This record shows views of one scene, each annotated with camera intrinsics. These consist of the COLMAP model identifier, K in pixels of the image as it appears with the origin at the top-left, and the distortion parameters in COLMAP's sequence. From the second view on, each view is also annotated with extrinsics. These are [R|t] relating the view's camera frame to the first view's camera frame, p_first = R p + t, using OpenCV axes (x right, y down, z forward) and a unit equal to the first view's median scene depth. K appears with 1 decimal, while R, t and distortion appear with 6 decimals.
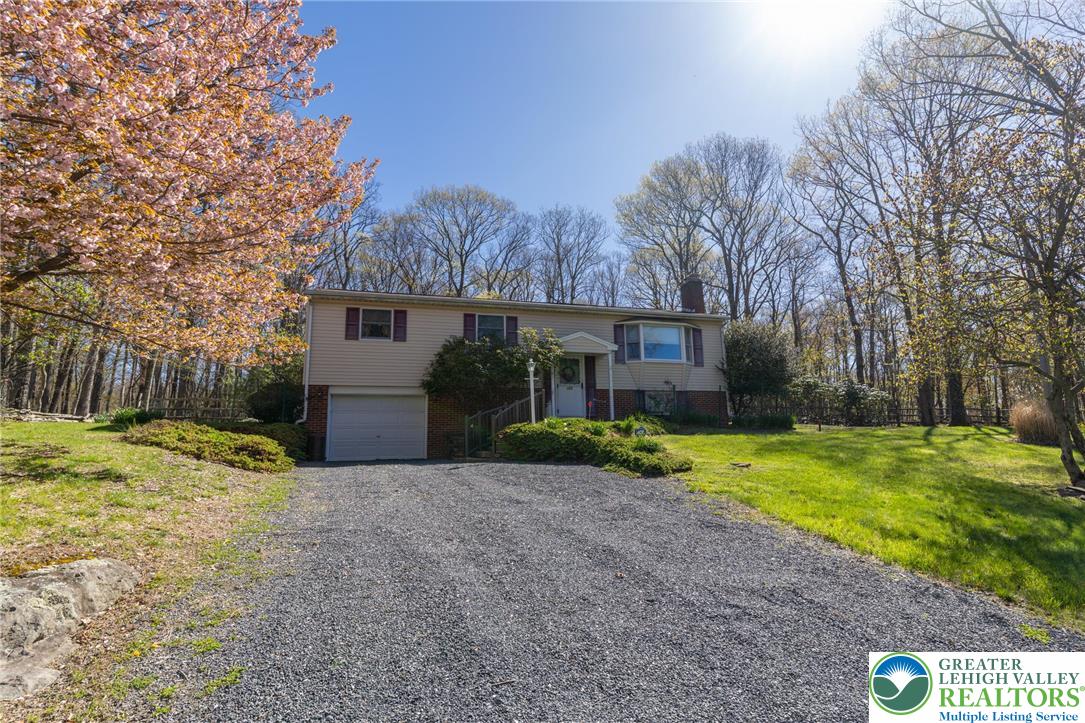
lens RADIAL K [[508.6, 0, 539.4], [0, 508.6, 366.0], [0, 0, 1]] dist [-0.000005, -0.000307]
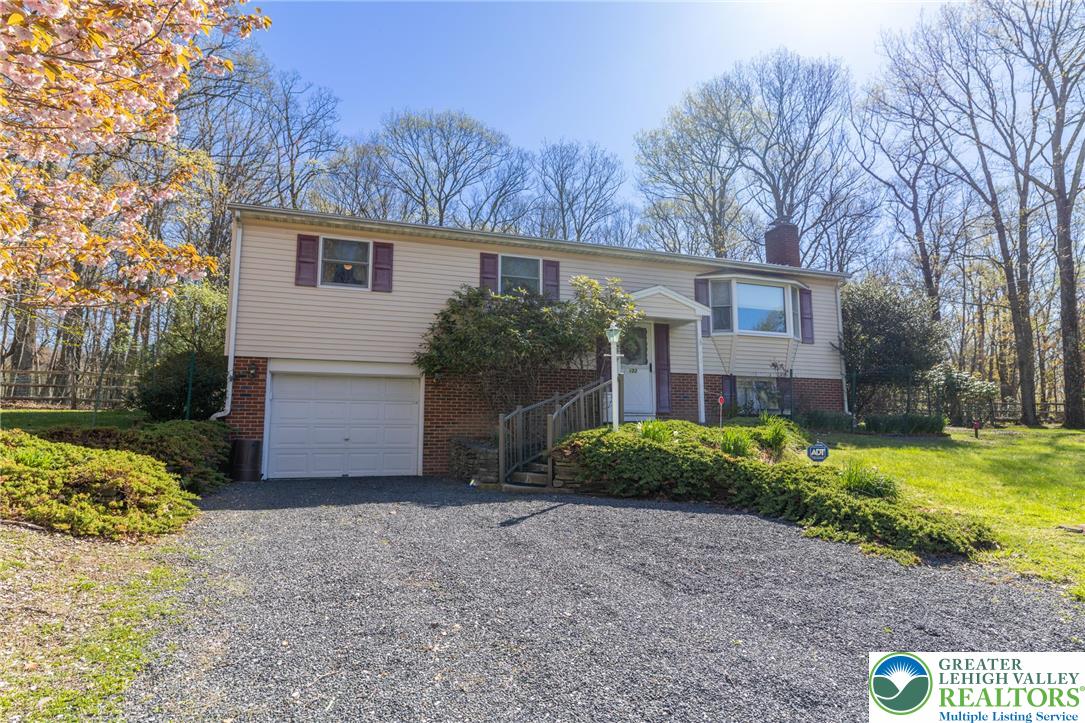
lens RADIAL K [[572.2, 0, 542.5], [0, 572.2, 361.5], [0, 0, 1]] dist [0.003151, 0.000421]
pose [[0.998355, 0.022913, 0.052550, -0.100367], [-0.024723, 0.999114, 0.034058, 0.008653], [-0.051723, -0.035301, 0.998037, 0.247096]]
